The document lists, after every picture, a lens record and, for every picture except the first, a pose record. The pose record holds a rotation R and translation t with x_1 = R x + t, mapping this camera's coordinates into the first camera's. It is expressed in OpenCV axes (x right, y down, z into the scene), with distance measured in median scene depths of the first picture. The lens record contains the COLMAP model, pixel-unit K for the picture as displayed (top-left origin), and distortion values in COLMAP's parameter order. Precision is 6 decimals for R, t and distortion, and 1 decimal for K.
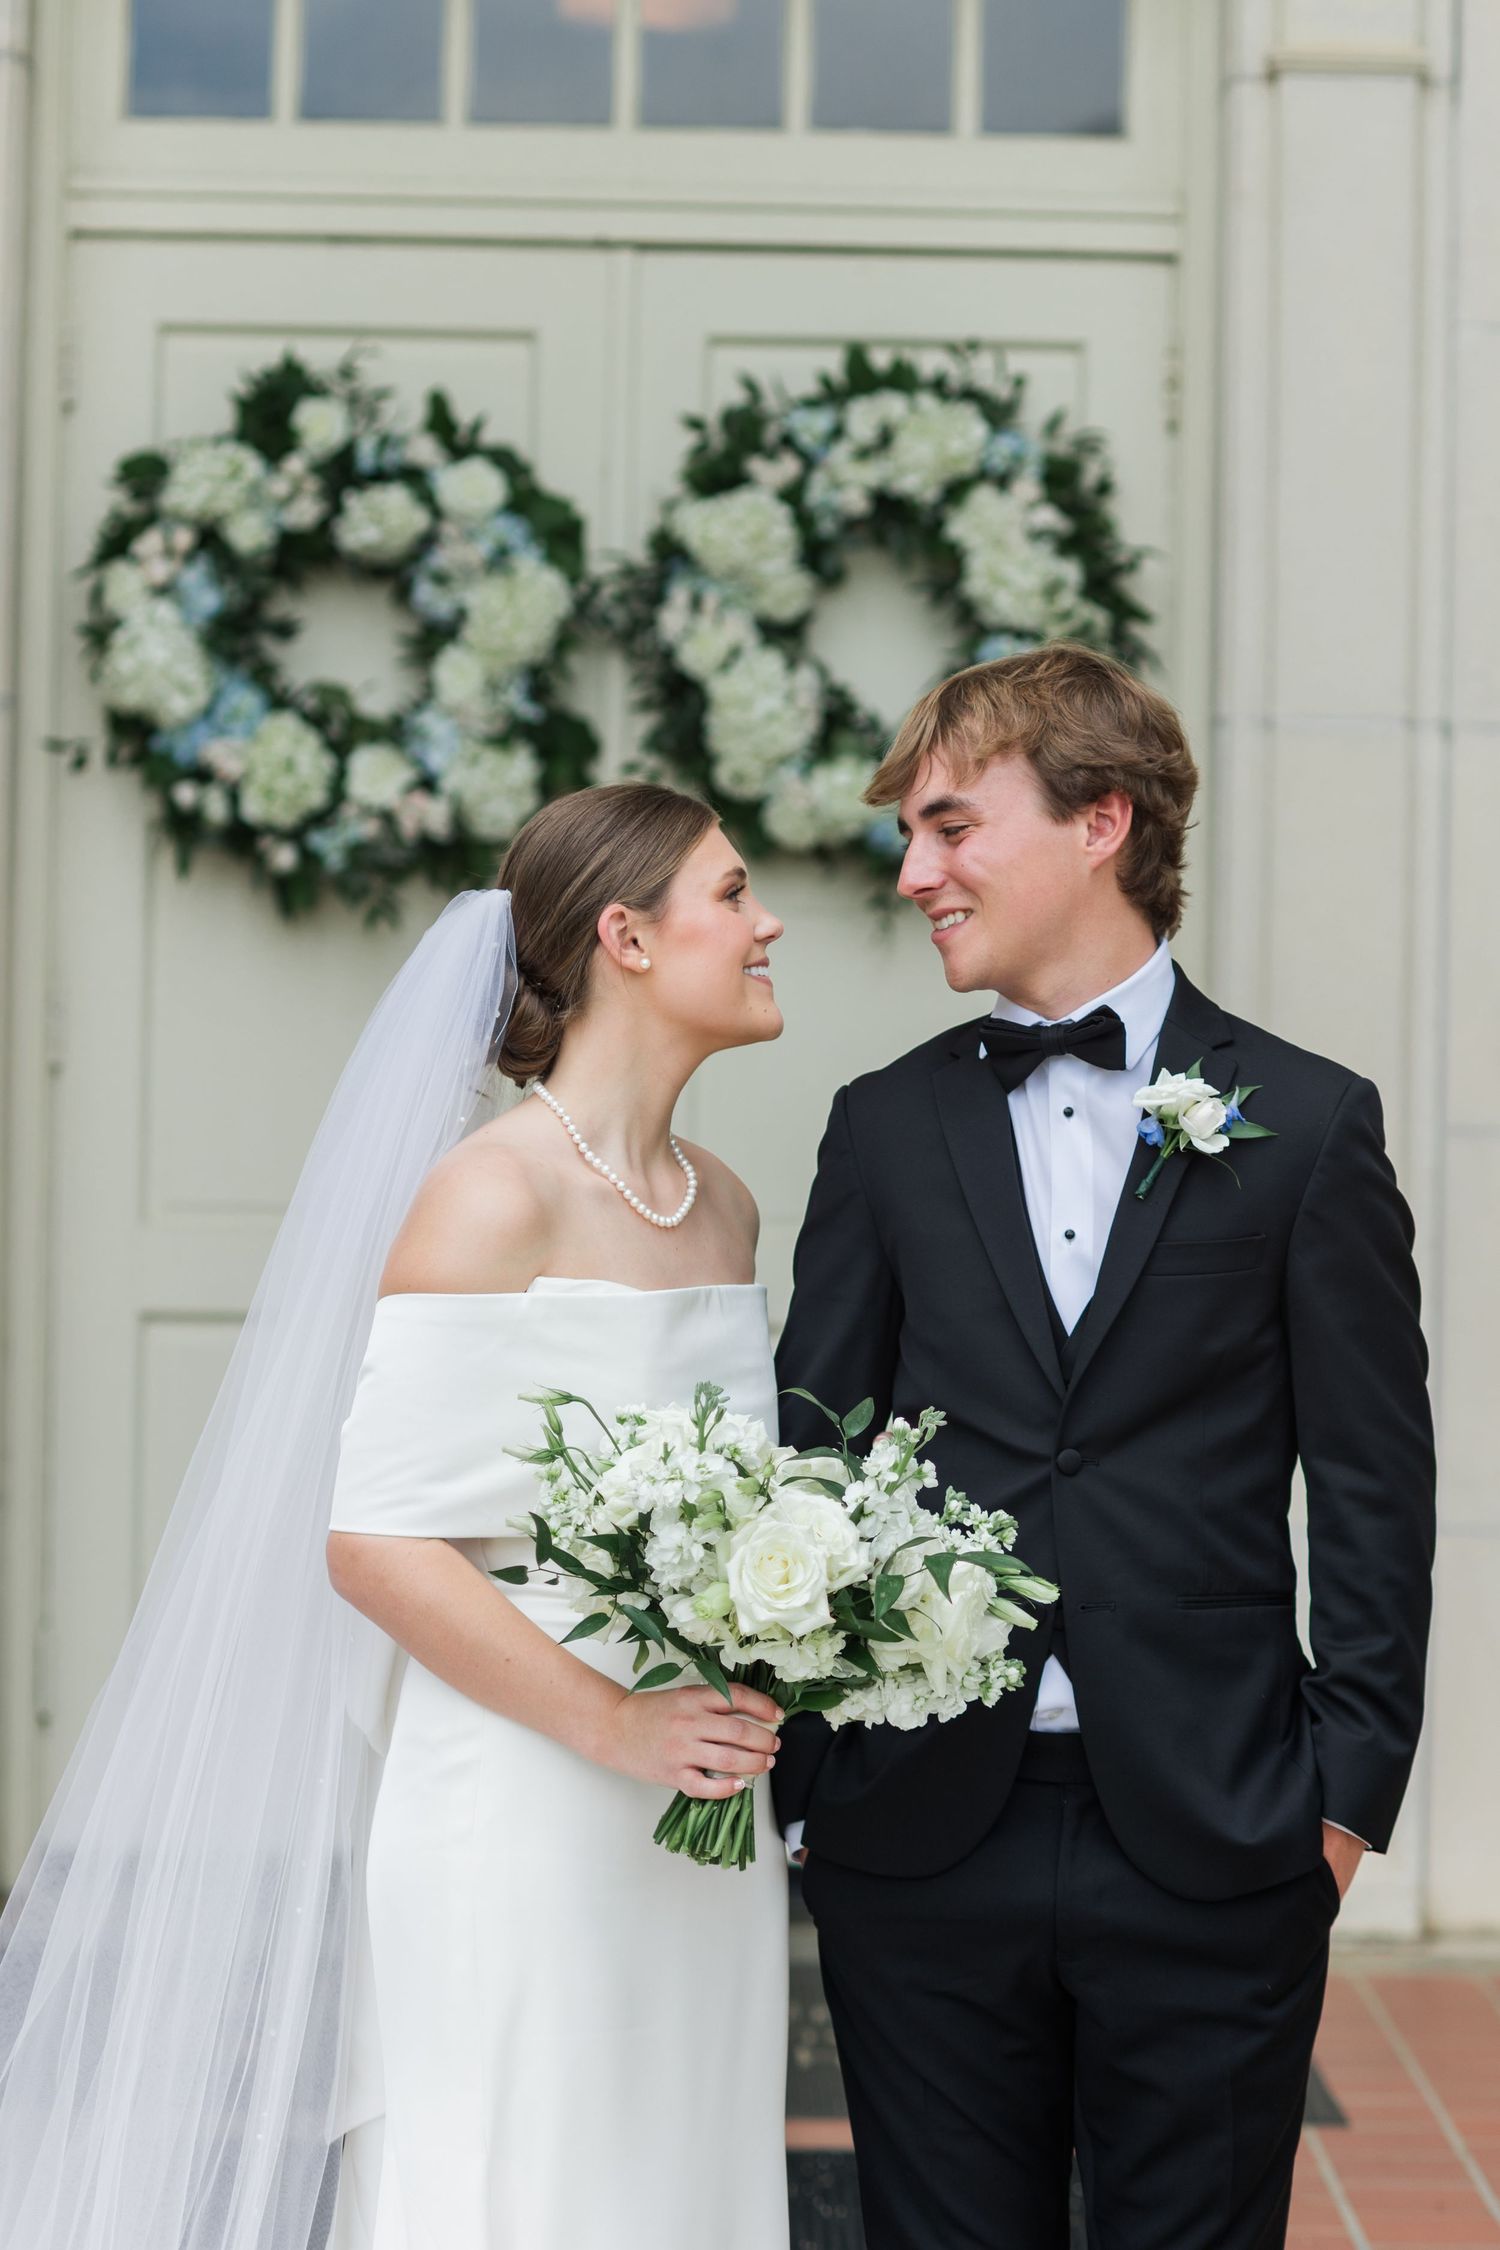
lens RADIAL K [[6126.9, 0, 646.4], [0, 6126.9, 1050.5], [0, 0, 1]] dist [-0.125323, -1.338319]
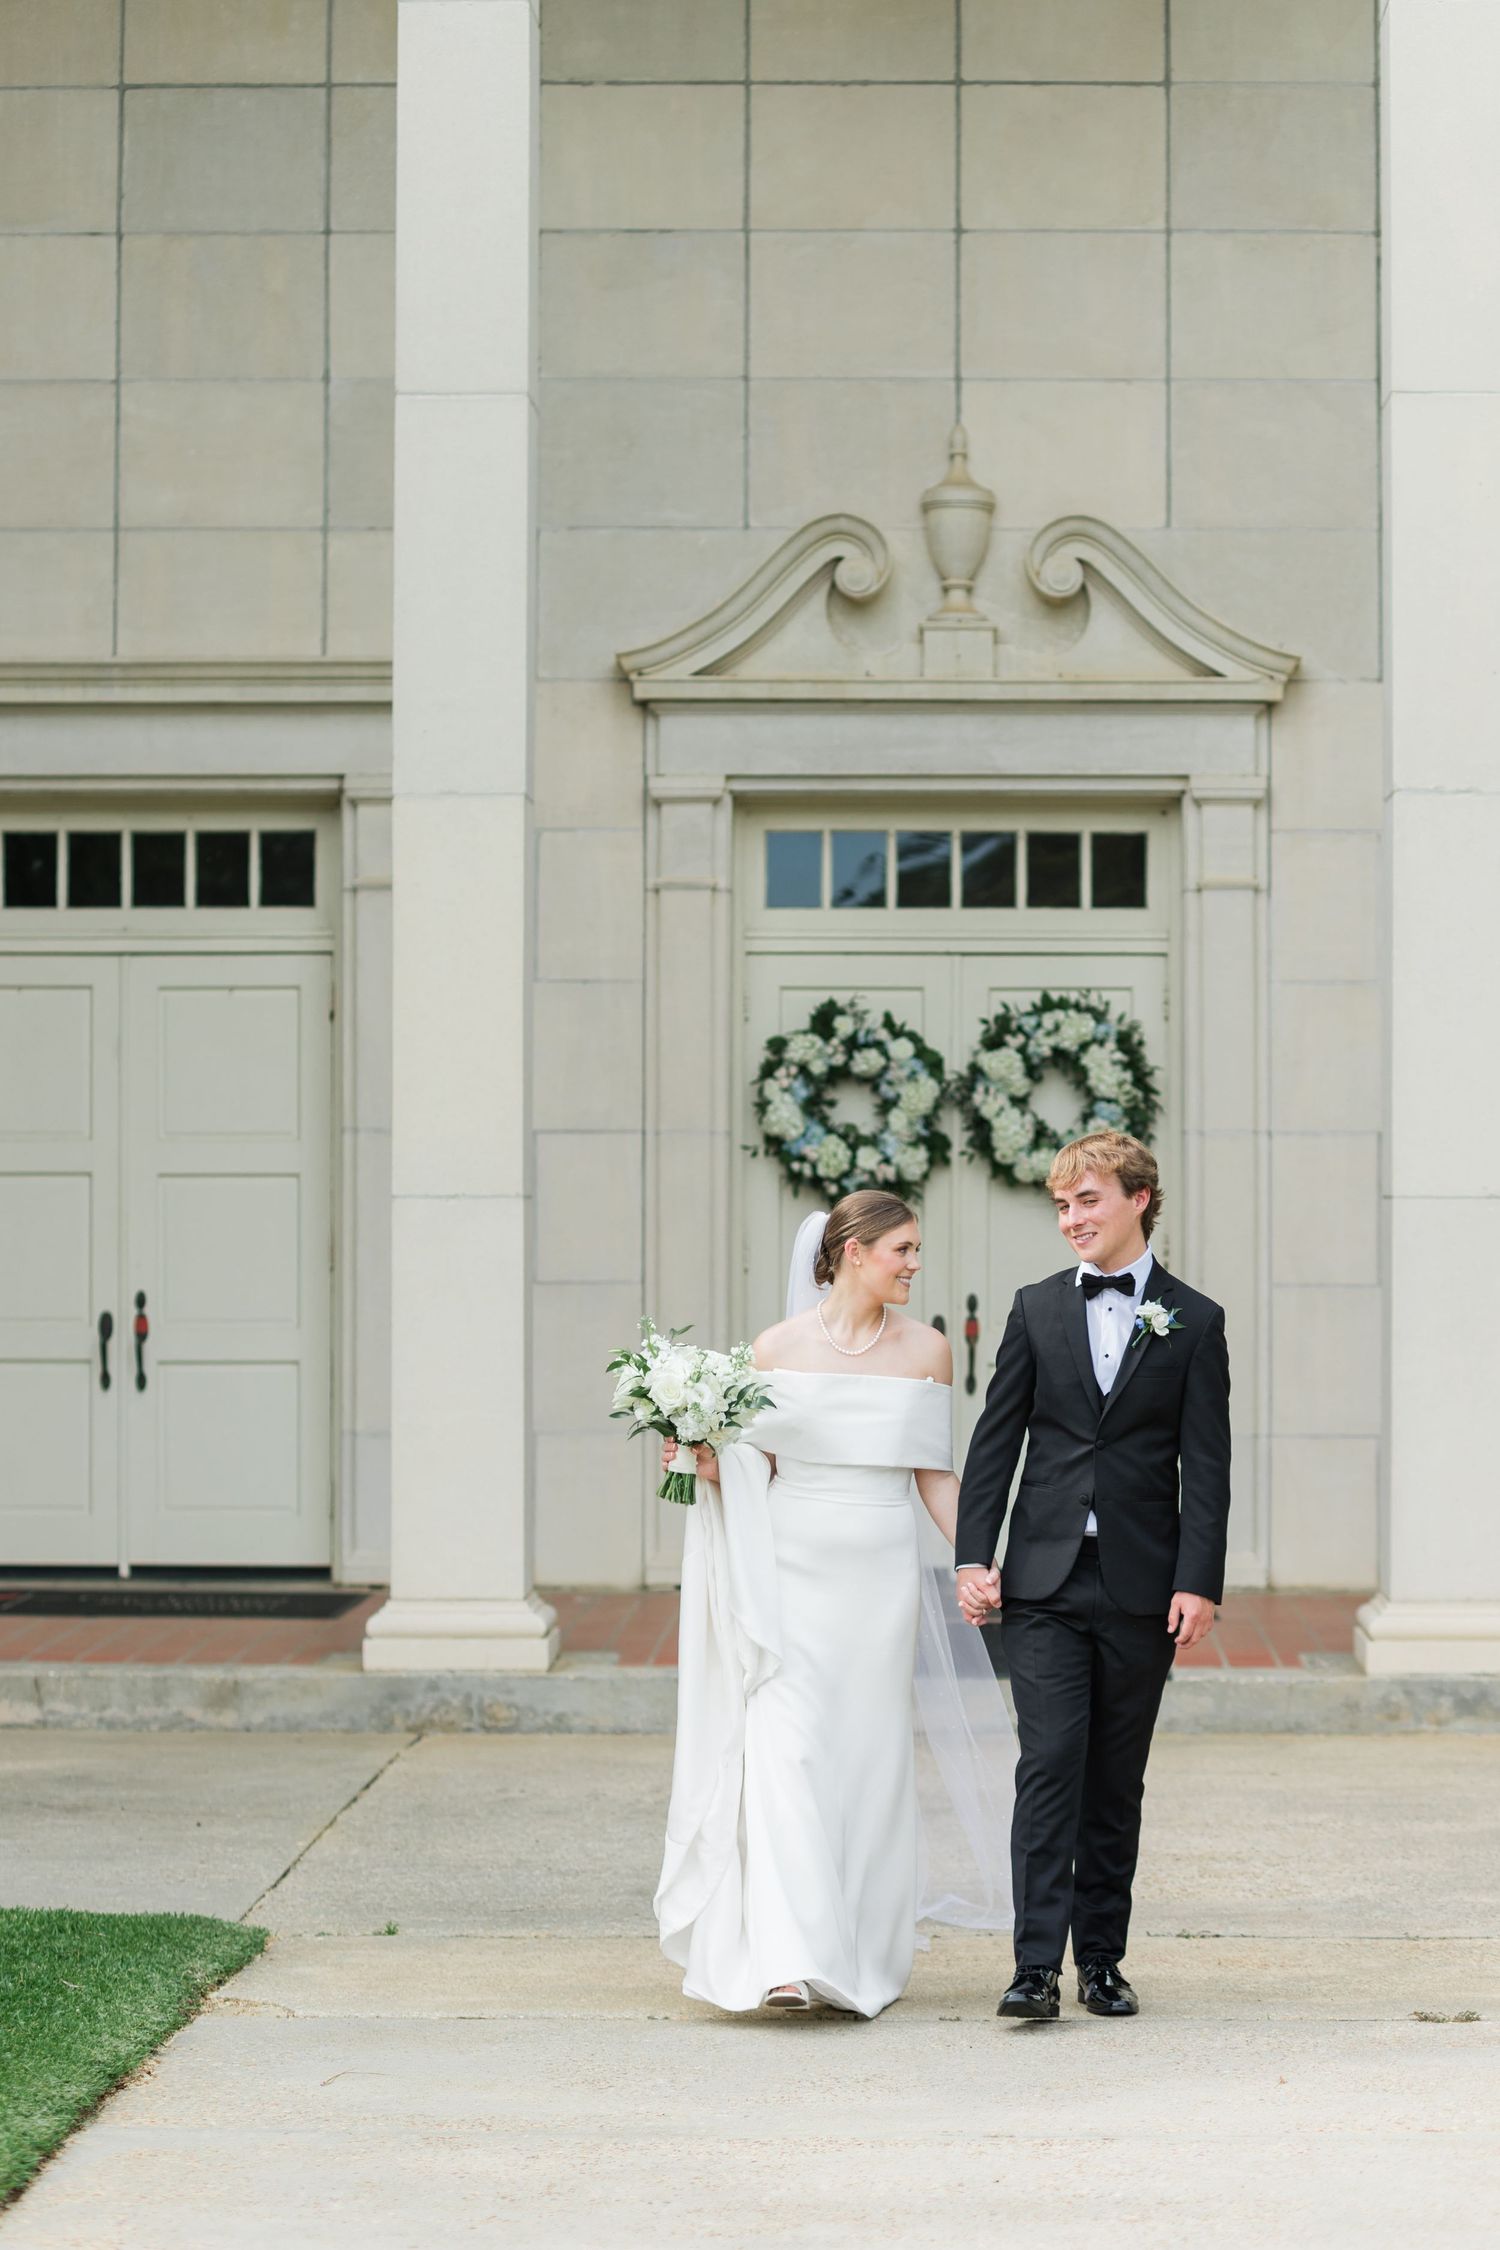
lens RADIAL K [[5918.5, 0, 750.7], [0, 5918.5, 971.6], [0, 0, 1]] dist [-0.154367, -1.222234]
pose [[0.999610, -0.017816, -0.021486, -0.038058], [0.016674, 0.998497, -0.052212, 0.007582], [0.022384, 0.051833, 0.998405, -1.564446]]
